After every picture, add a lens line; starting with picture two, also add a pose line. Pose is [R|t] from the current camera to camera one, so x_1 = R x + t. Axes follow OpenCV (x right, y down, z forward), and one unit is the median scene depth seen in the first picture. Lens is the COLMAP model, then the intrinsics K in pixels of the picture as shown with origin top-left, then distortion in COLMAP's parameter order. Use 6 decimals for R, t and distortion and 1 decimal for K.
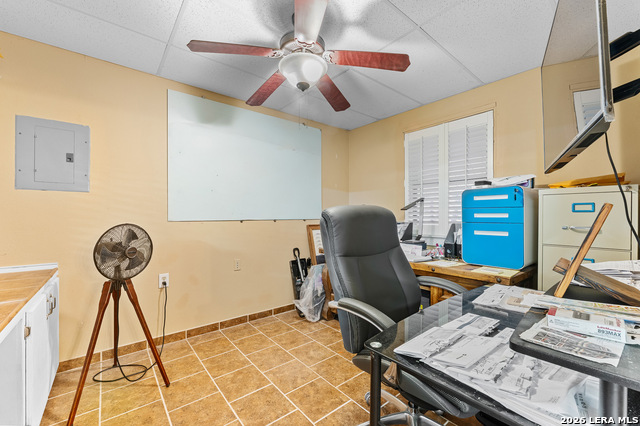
lens RADIAL K [[265.6, 0, 320.5], [0, 265.6, 218.7], [0, 0, 1]] dist [0.001068, 0.000356]
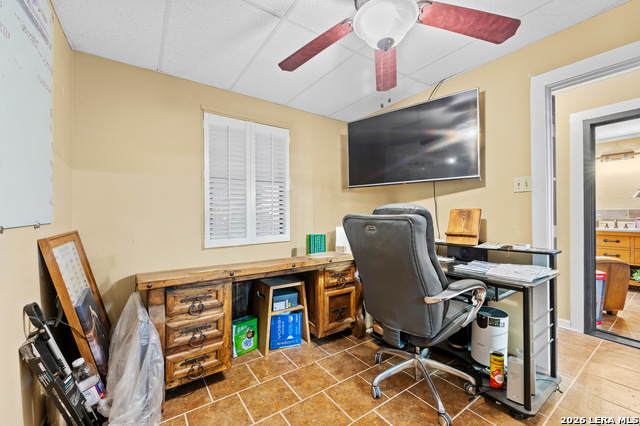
lens RADIAL K [[265.6, 0, 320.5], [0, 265.6, 218.7], [0, 0, 1]] dist [0.001068, 0.000356]
pose [[0.073012, -0.020433, 0.997122, -0.474779], [0.015658, 0.999690, 0.019339, -0.006623], [-0.997208, 0.014201, 0.073310, 0.603627]]
